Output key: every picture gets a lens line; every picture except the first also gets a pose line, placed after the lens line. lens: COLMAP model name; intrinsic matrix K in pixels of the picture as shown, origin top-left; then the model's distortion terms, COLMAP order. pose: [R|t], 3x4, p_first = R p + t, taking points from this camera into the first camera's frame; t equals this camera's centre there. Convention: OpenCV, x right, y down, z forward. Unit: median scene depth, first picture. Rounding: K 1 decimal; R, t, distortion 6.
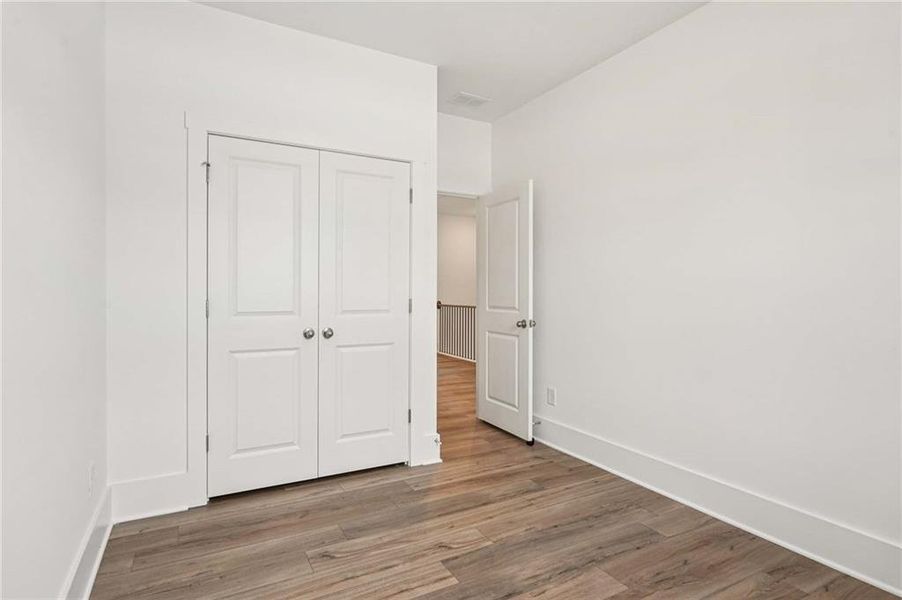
lens RADIAL K [[474.0, 0, 451.0], [0, 474.0, 300.0], [0, 0, 1]] dist [-0.011511, 0.009442]
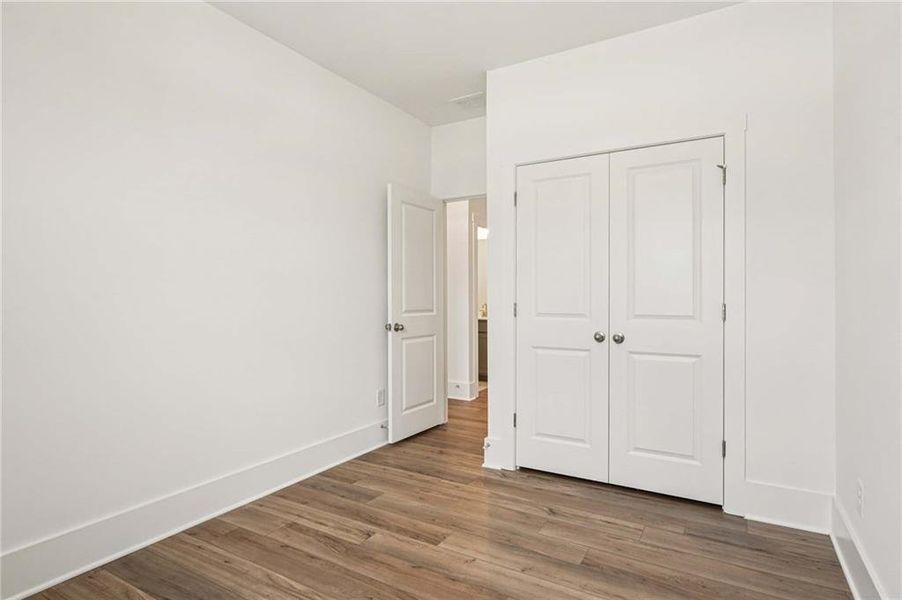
lens RADIAL K [[490.5, 0, 457.5], [0, 490.5, 297.4], [0, 0, 1]] dist [-0.001680, 0.001133]
pose [[0.512048, 0.001330, -0.858956, 0.474489], [-0.010801, 0.999930, -0.004890, -0.005064], [0.858889, 0.011781, 0.512027, 0.214971]]
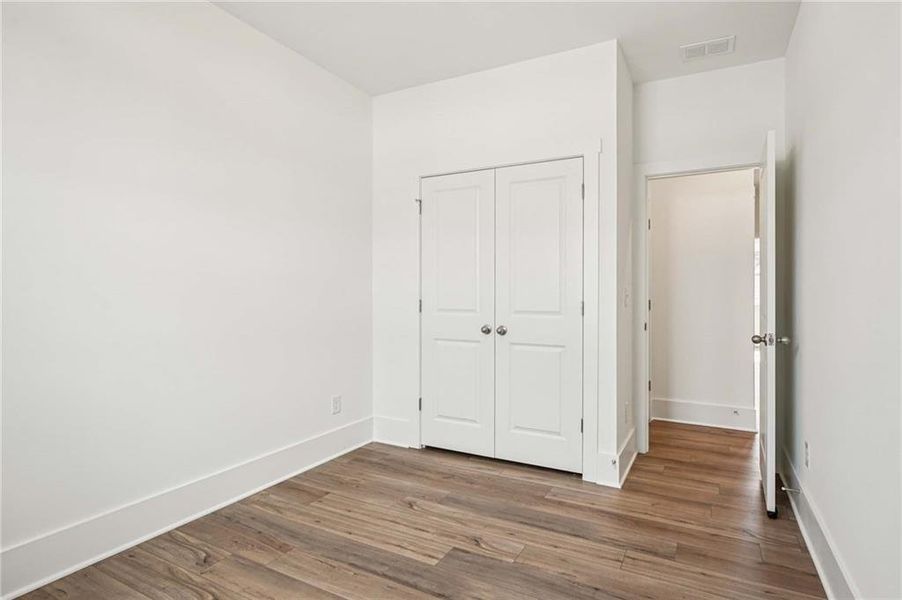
lens RADIAL K [[474.0, 0, 451.0], [0, 474.0, 300.0], [0, 0, 1]] dist [-0.011511, 0.009442]
pose [[0.547640, 0.013950, -0.836598, 0.658201], [-0.018180, 0.999823, 0.004771, -0.005848], [0.836516, 0.012597, 0.547797, 0.312758]]
